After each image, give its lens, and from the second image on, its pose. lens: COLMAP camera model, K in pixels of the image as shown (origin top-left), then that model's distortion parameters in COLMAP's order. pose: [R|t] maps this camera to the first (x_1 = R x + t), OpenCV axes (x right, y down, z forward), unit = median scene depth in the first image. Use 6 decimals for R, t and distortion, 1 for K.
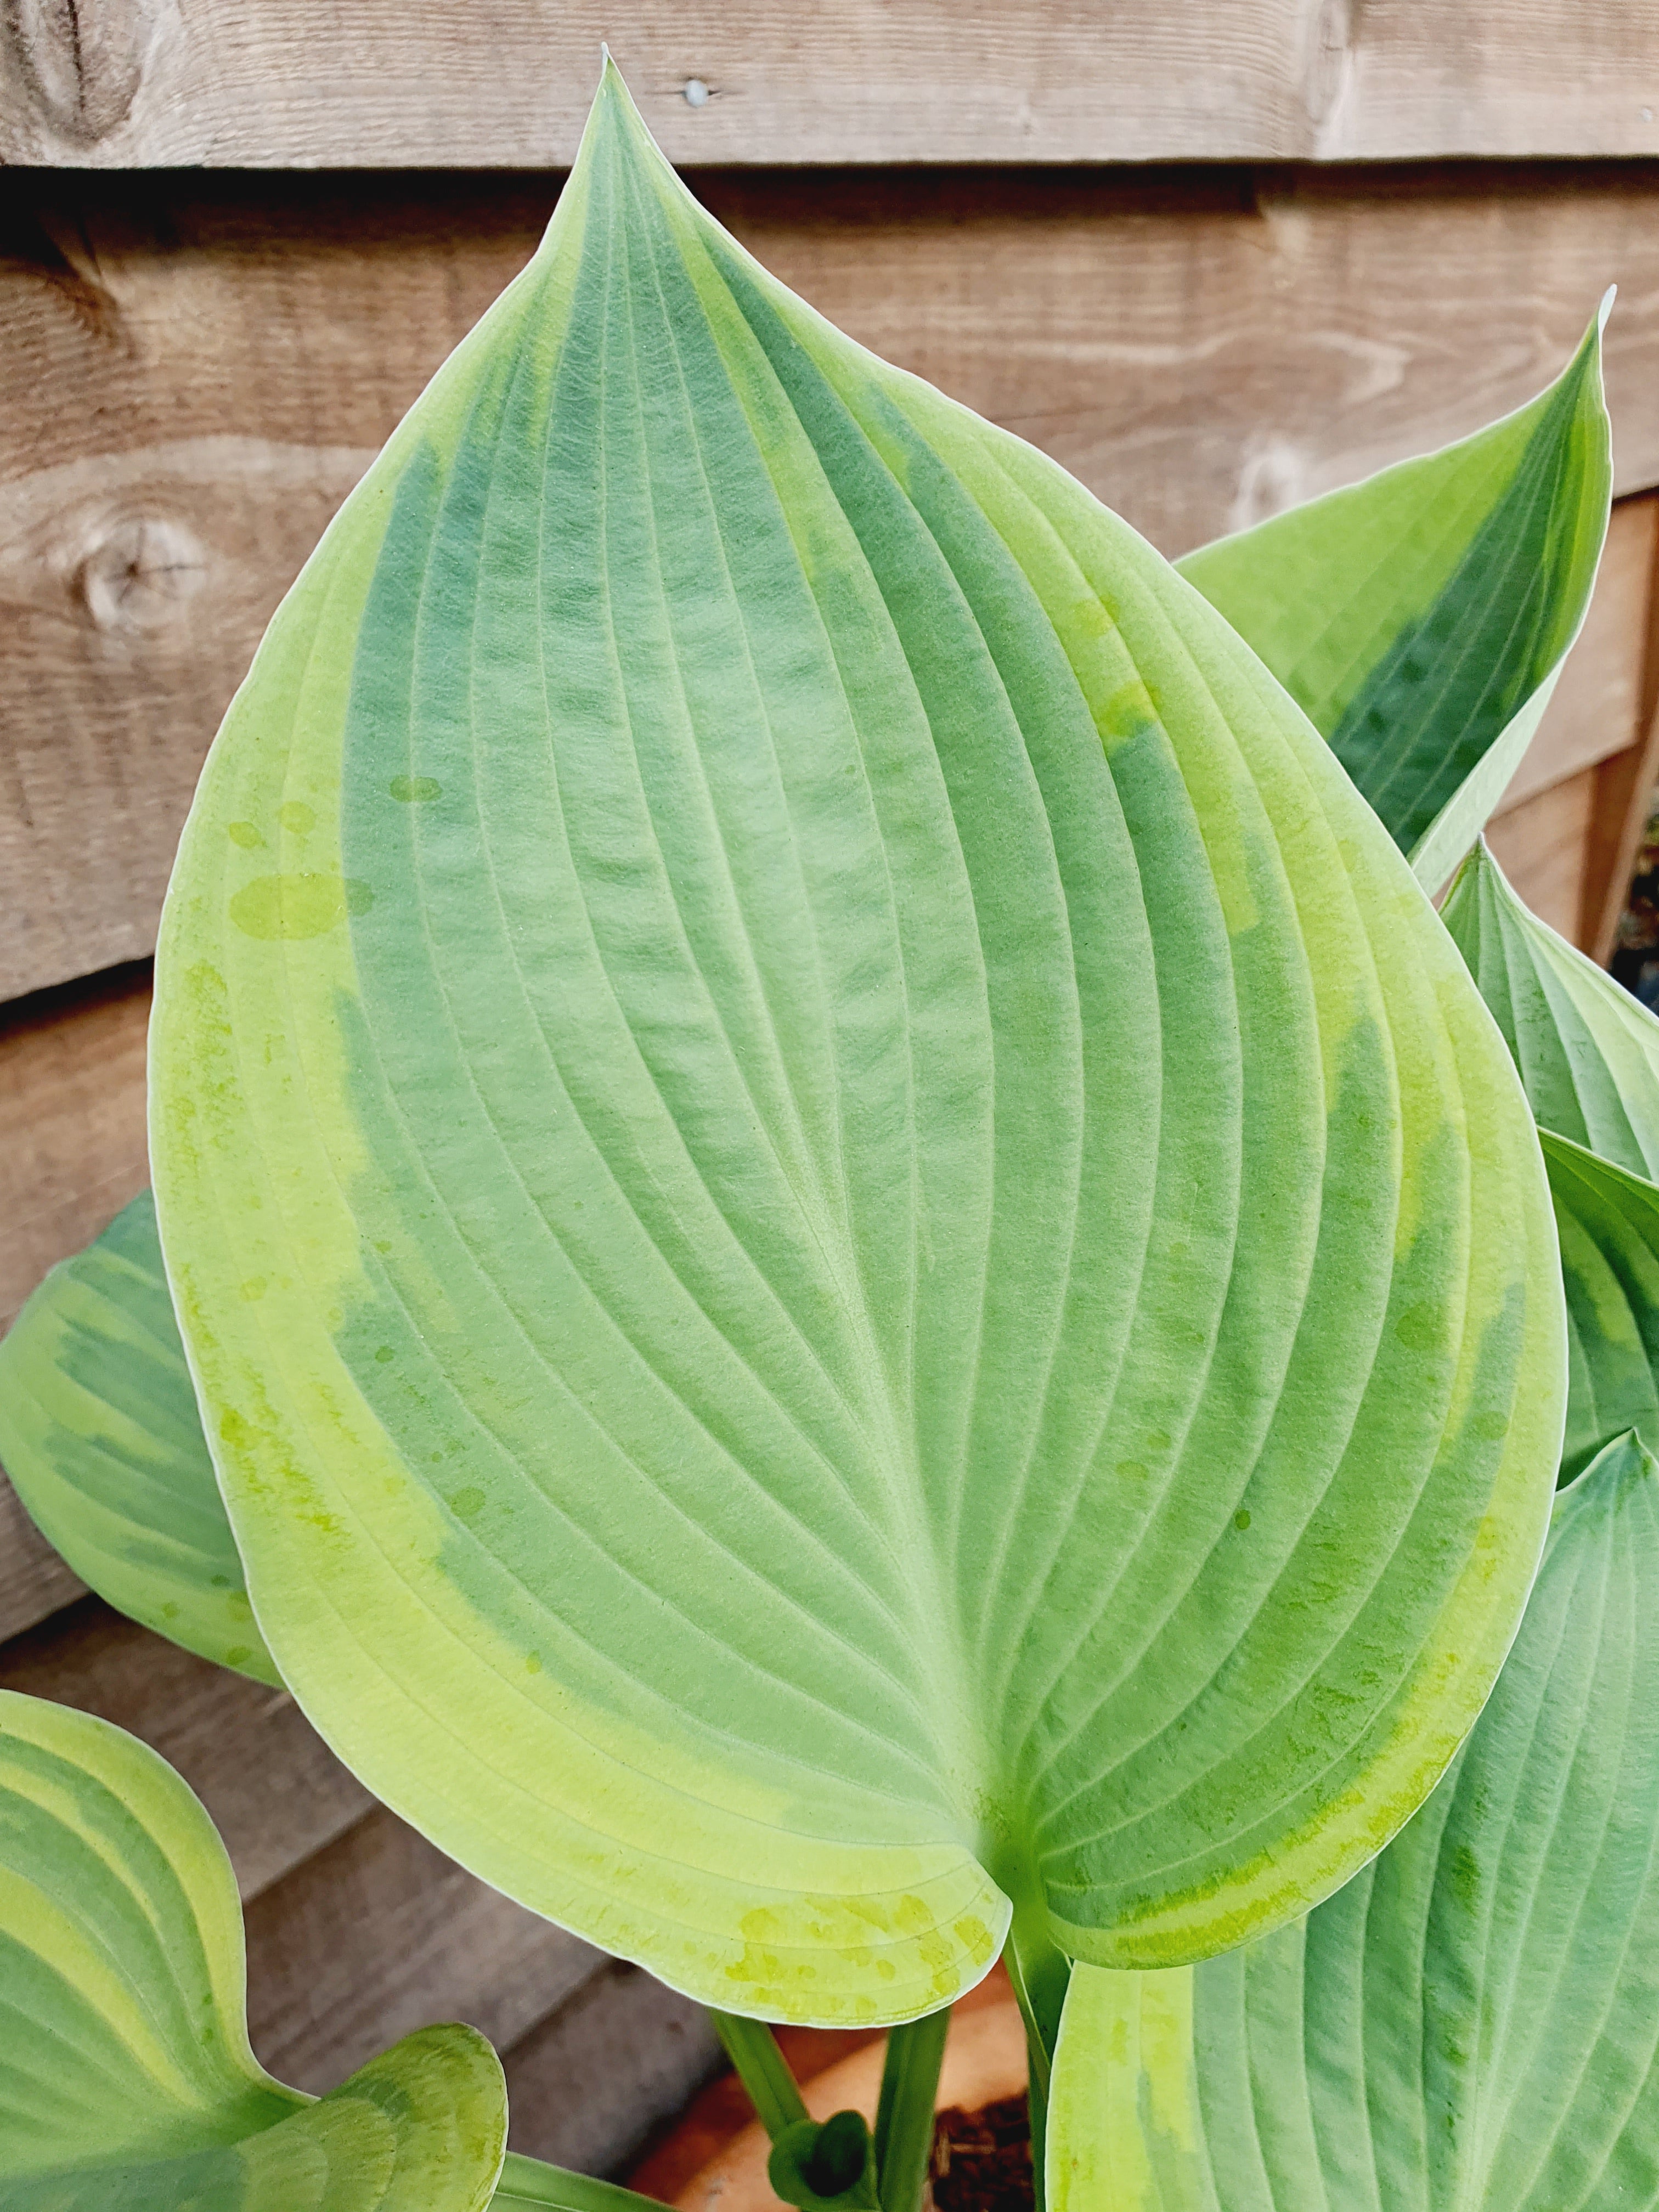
lens RADIAL K [[1908.9, 0, 891.2], [0, 1908.9, 1111.5], [0, 0, 1]] dist [-0.044691, 0.003832]
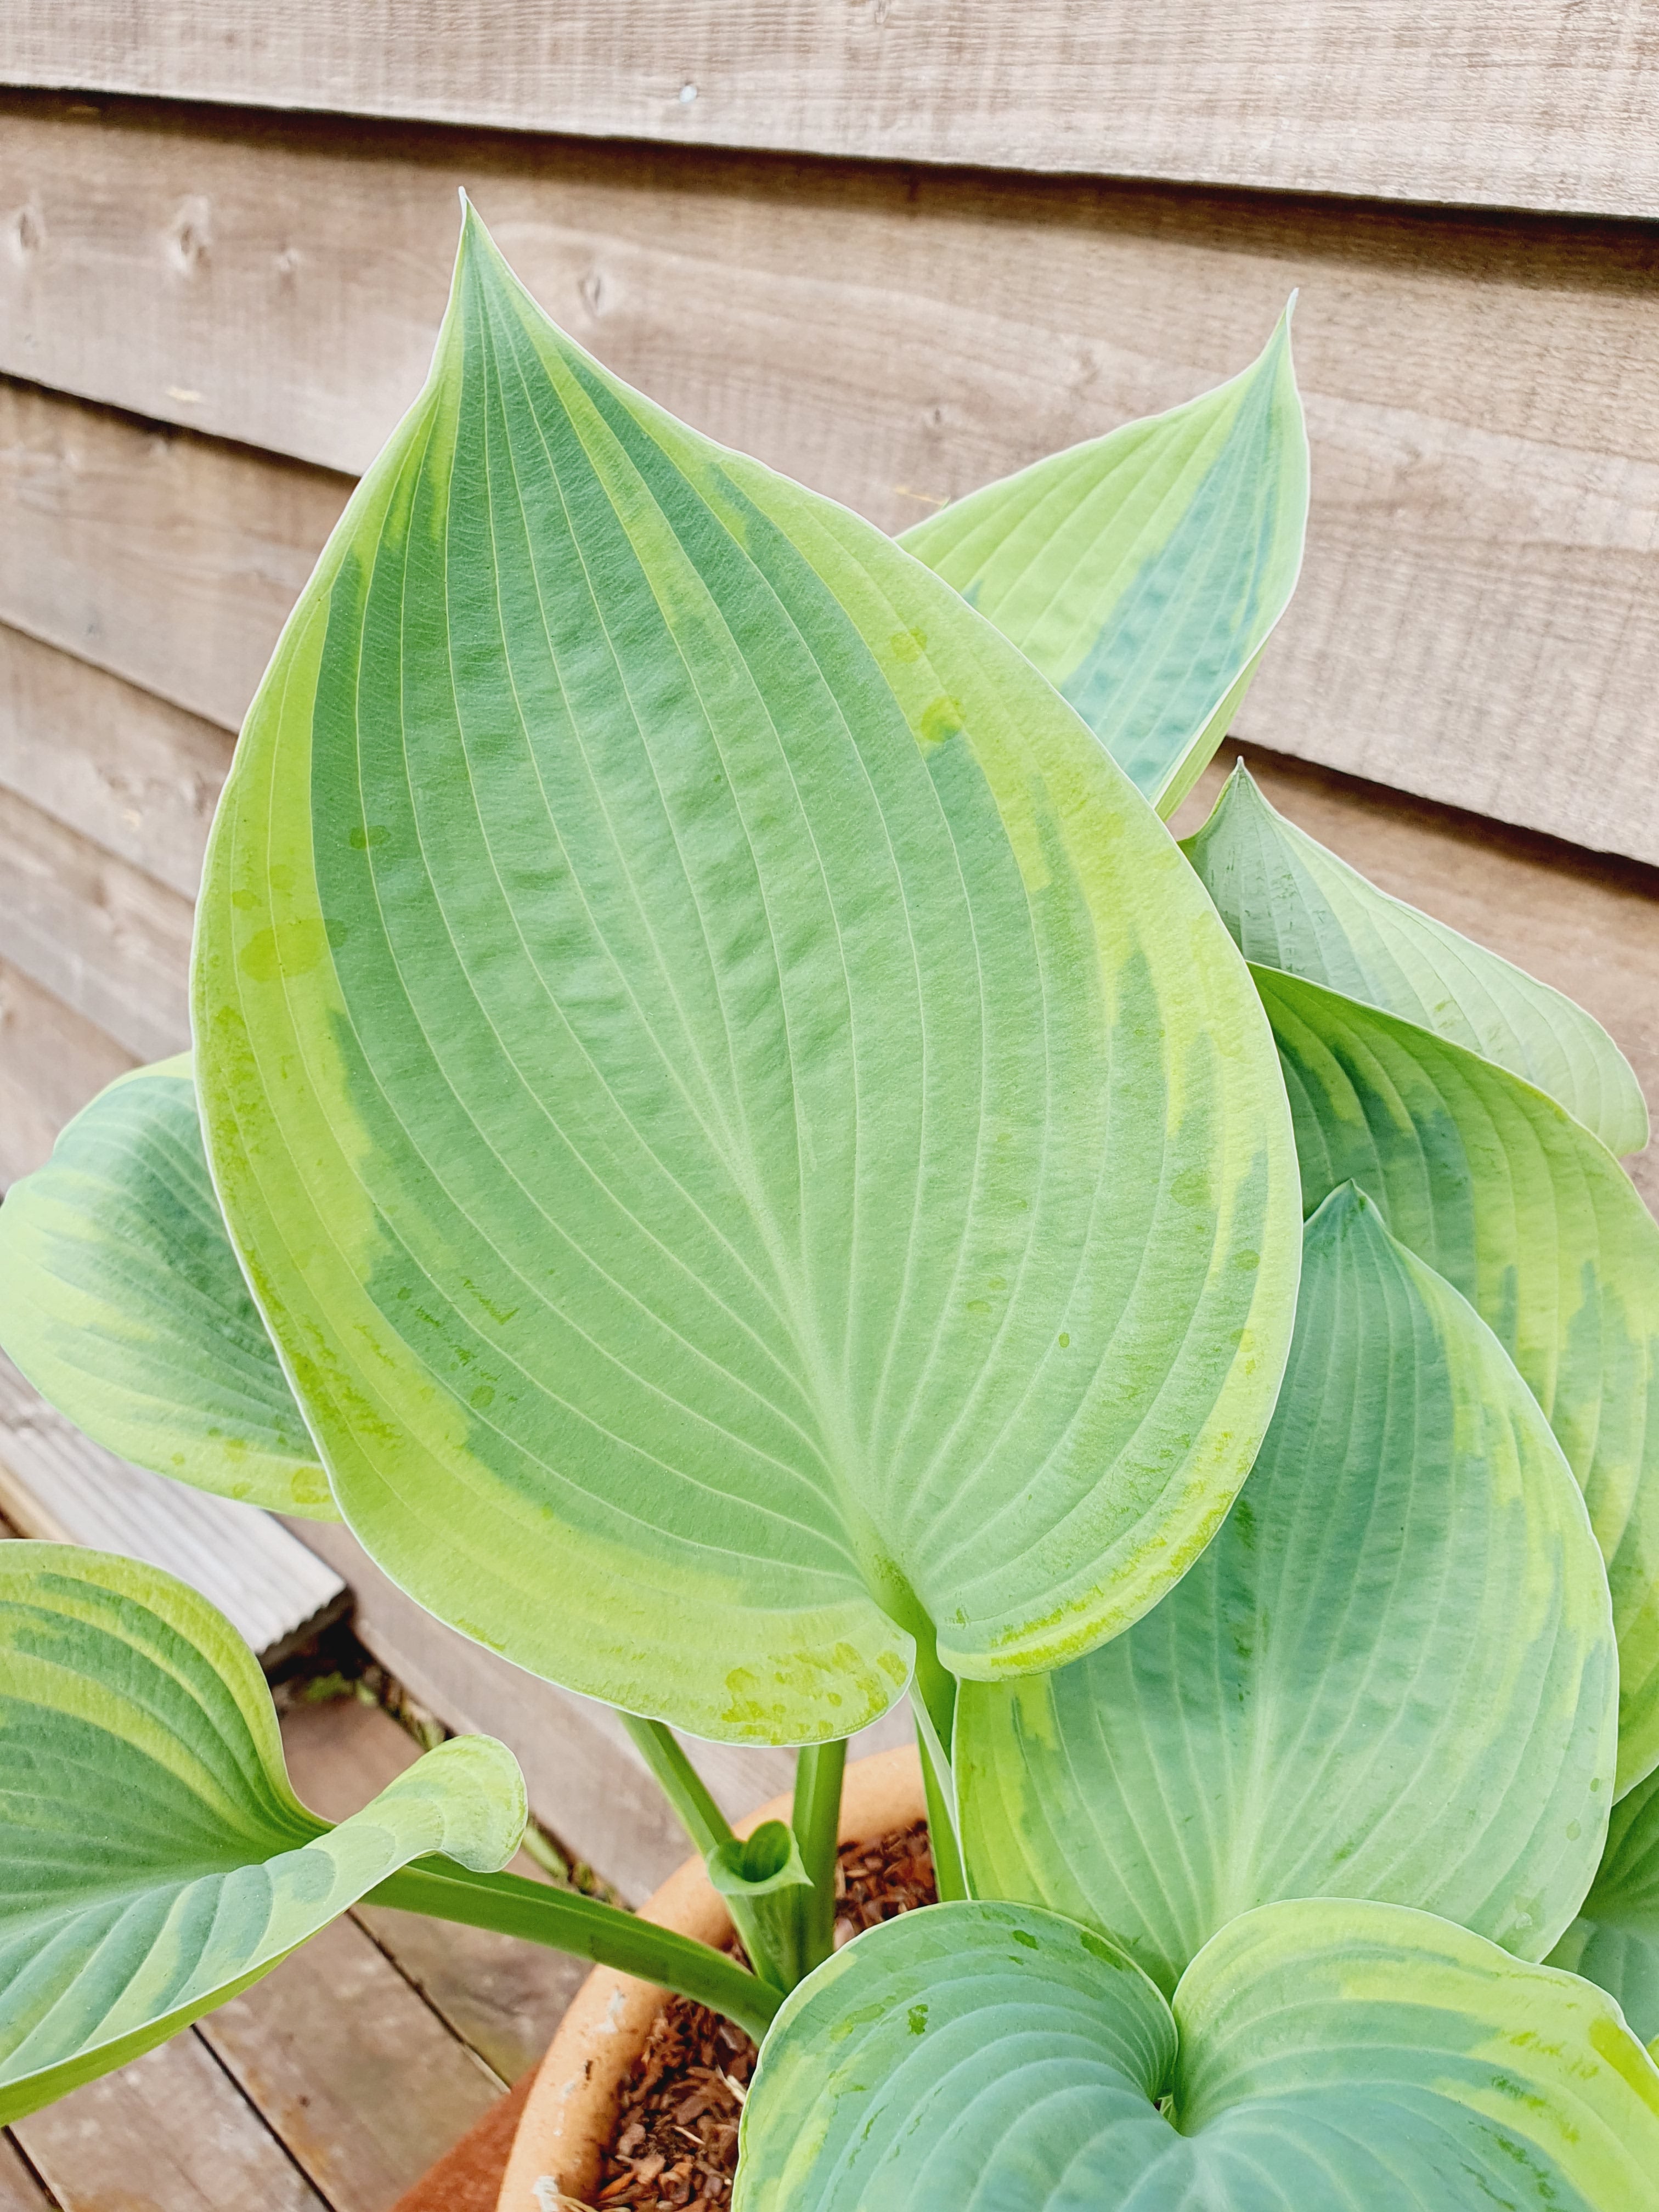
lens RADIAL K [[1884.4, 0, 829.5], [0, 1884.4, 1106.0], [0, 0, 1]] dist [-0.052140, -0.007316]
pose [[0.992360, -0.090920, 0.083396, -0.072726], [0.075983, 0.982943, 0.167480, -0.177778], [-0.097201, -0.159864, 0.982342, -0.238376]]
